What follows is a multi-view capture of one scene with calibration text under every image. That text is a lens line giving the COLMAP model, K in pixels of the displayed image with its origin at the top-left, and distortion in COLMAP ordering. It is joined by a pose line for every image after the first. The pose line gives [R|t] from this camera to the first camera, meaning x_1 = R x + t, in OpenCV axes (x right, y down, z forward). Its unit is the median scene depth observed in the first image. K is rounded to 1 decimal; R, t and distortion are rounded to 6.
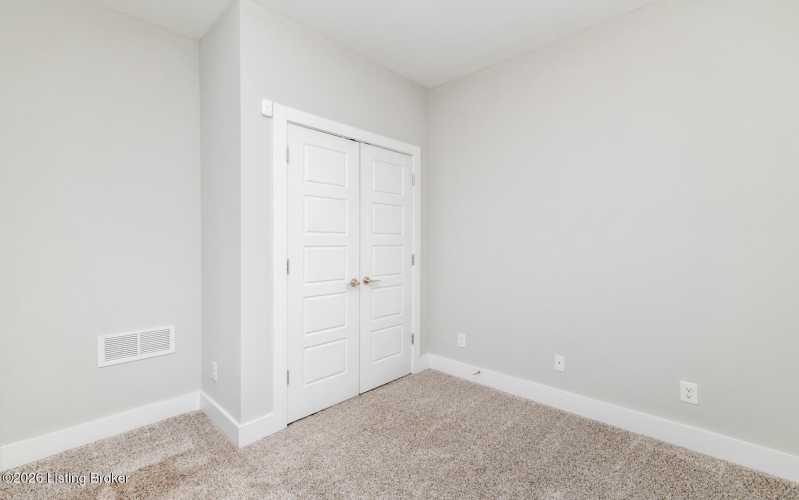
lens RADIAL K [[346.8, 0, 399.5], [0, 346.8, 247.7], [0, 0, 1]] dist [-0.000642, -0.000101]
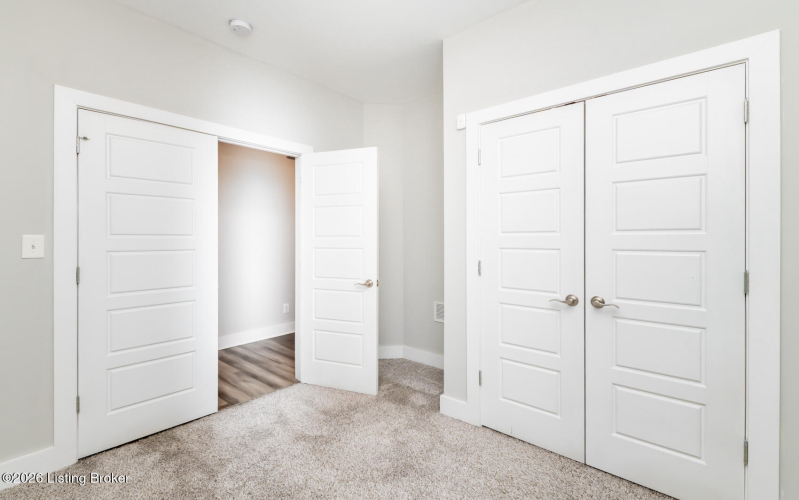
lens RADIAL K [[346.8, 0, 400.2], [0, 346.8, 244.1], [0, 0, 1]] dist [-0.000642, -0.000101]
pose [[0.046444, 0.007958, -0.998889, 0.553313], [-0.018041, 0.999812, 0.007127, -0.014574], [0.998758, 0.017690, 0.046579, 0.589950]]
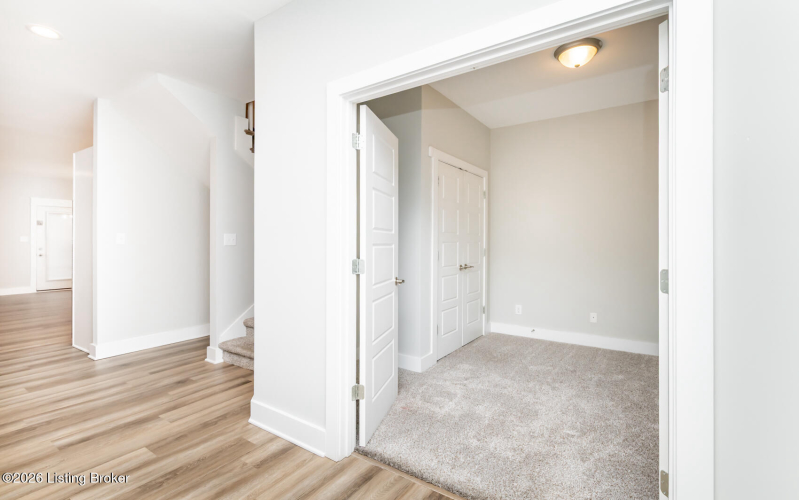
lens RADIAL K [[363.7, 0, 396.5], [0, 363.7, 241.4], [0, 0, 1]] dist [0.001586, -0.000023]
pose [[0.989396, -0.002517, 0.145222, -0.673510], [0.005006, 0.999847, -0.016774, 0.017389], [-0.145157, 0.017323, 0.989257, -0.501536]]
